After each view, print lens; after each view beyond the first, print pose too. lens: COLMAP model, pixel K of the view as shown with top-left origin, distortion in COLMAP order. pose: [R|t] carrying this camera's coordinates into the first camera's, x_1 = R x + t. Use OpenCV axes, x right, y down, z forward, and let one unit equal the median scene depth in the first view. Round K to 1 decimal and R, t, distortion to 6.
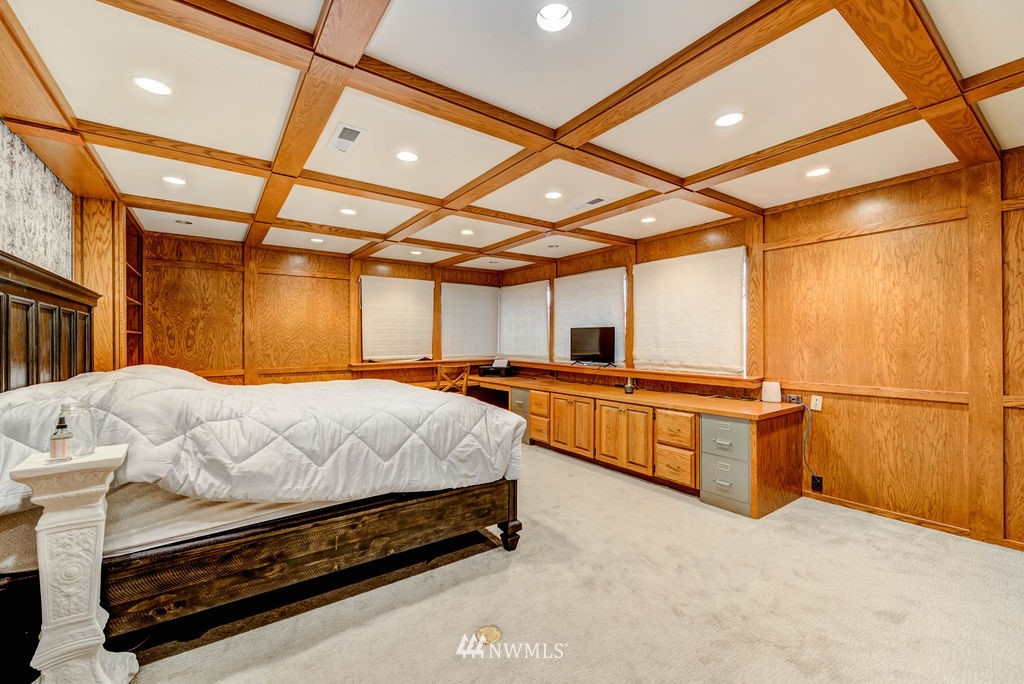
lens RADIAL K [[417.0, 0, 512.0], [0, 417.0, 342.0], [0, 0, 1]] dist [-0.001839, -0.000337]
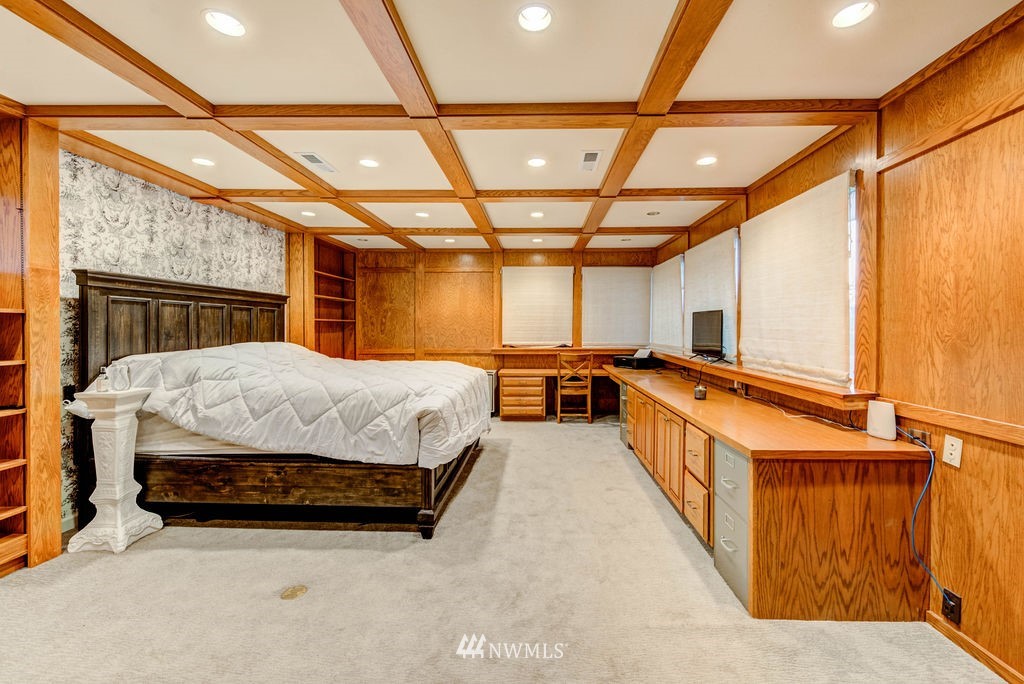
lens RADIAL K [[424.5, 0, 527.7], [0, 424.5, 331.9], [0, 0, 1]] dist [-0.001824, -0.000339]
pose [[0.800407, 0.011092, -0.599354, 0.633416], [-0.007092, 0.999934, 0.009034, -0.001610], [0.599415, -0.002980, 0.800433, 0.271845]]
